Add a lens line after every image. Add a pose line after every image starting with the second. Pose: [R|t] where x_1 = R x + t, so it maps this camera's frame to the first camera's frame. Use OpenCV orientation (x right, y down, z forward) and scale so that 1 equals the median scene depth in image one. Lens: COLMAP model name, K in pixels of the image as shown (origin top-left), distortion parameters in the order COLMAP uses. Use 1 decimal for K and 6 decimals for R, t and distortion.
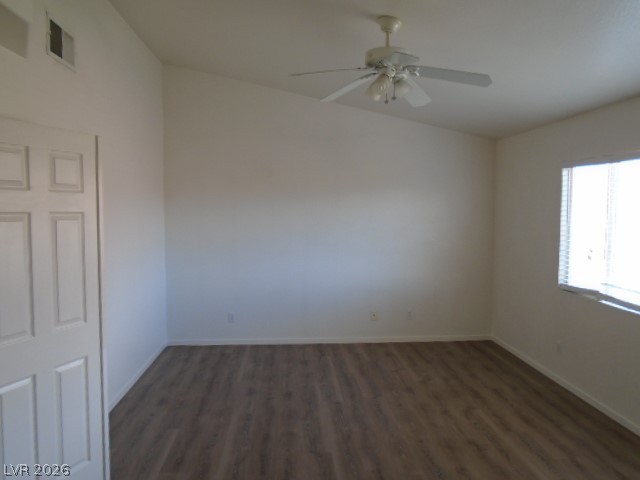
lens RADIAL K [[479.0, 0, 320.0], [0, 479.0, 240.0], [0, 0, 1]] dist [-0.044575, 0.002177]
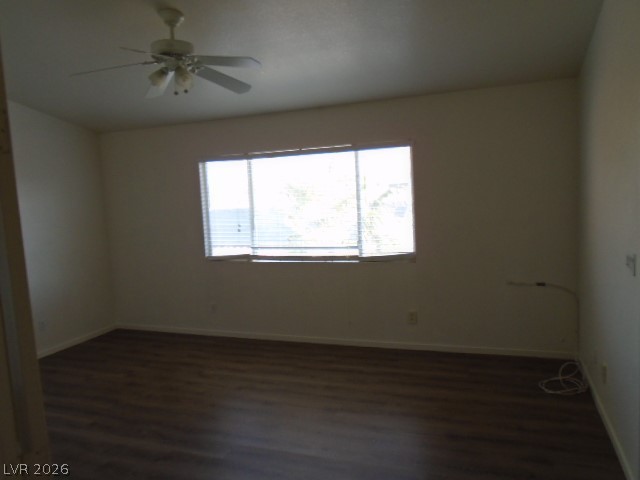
lens RADIAL K [[479.0, 0, 320.0], [0, 479.0, 240.0], [0, 0, 1]] dist [-0.044575, 0.002177]
pose [[0.404752, -0.118492, 0.906717, -0.534544], [0.113643, 0.990400, 0.078699, -0.015564], [-0.907337, 0.071189, 0.414333, 0.231098]]
